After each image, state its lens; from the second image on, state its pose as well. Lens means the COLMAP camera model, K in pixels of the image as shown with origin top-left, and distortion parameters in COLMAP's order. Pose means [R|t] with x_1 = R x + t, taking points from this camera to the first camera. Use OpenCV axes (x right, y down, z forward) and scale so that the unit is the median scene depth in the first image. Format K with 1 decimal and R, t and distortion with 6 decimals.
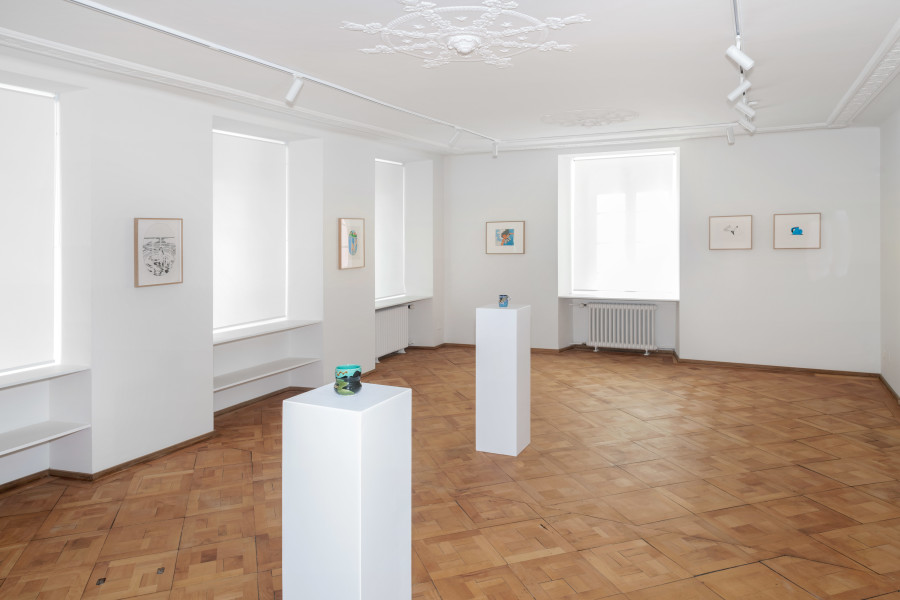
lens RADIAL K [[641.0, 0, 454.9], [0, 641.0, 234.1], [0, 0, 1]] dist [0.021147, -0.007881]
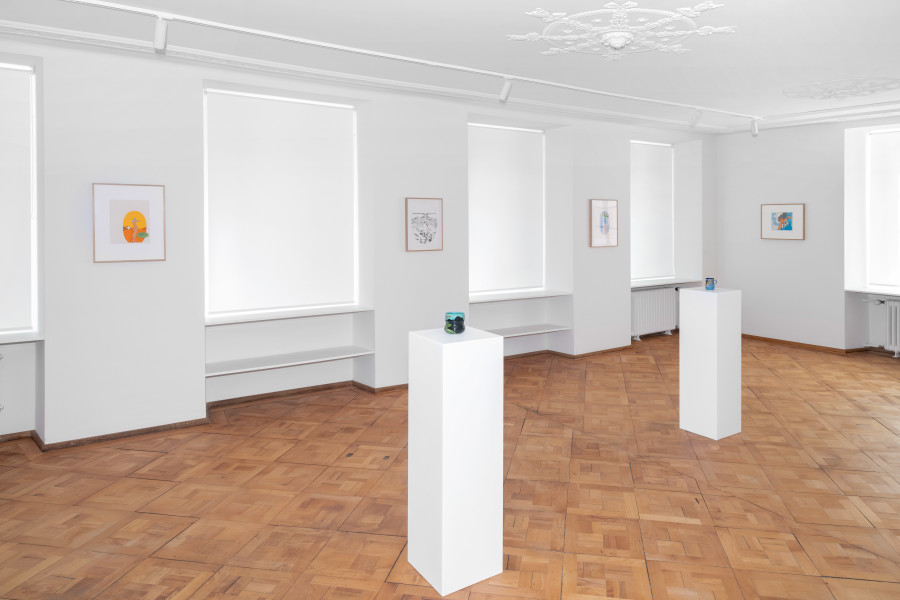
lens RADIAL K [[641.0, 0, 454.9], [0, 641.0, 234.1], [0, 0, 1]] dist [0.021147, -0.007881]
pose [[0.863031, 0.036108, -0.503859, 0.231661], [-0.020465, 0.999122, 0.036547, -0.001194], [0.504736, -0.021230, 0.863013, -0.058223]]
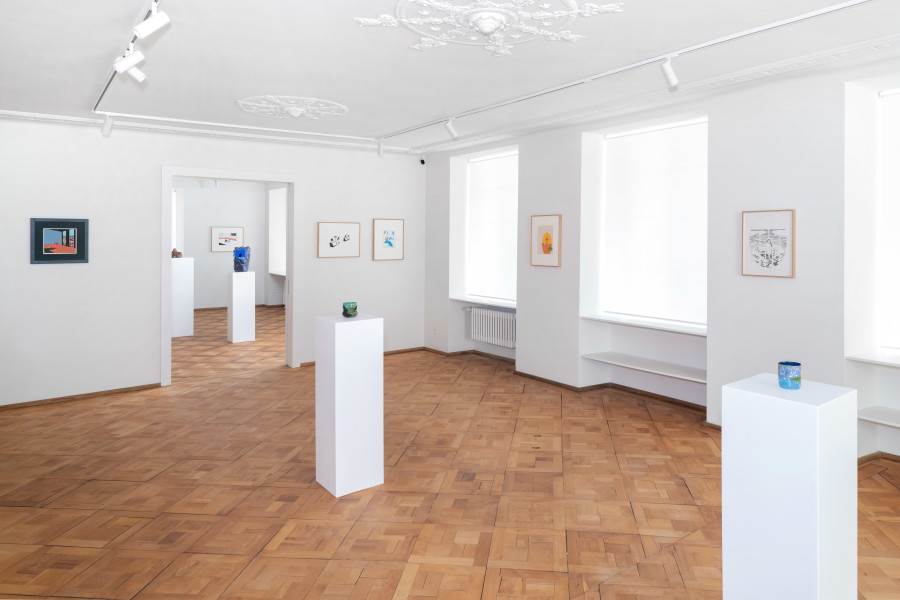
lens RADIAL K [[552.9, 0, 475.8], [0, 552.9, 242.8], [0, 0, 1]] dist [0.003404, -0.000454]
pose [[-0.450823, 0.032131, -0.892035, 0.530943], [0.016489, 0.999481, 0.027668, -0.005726], [0.892461, -0.002235, -0.451119, 1.000148]]
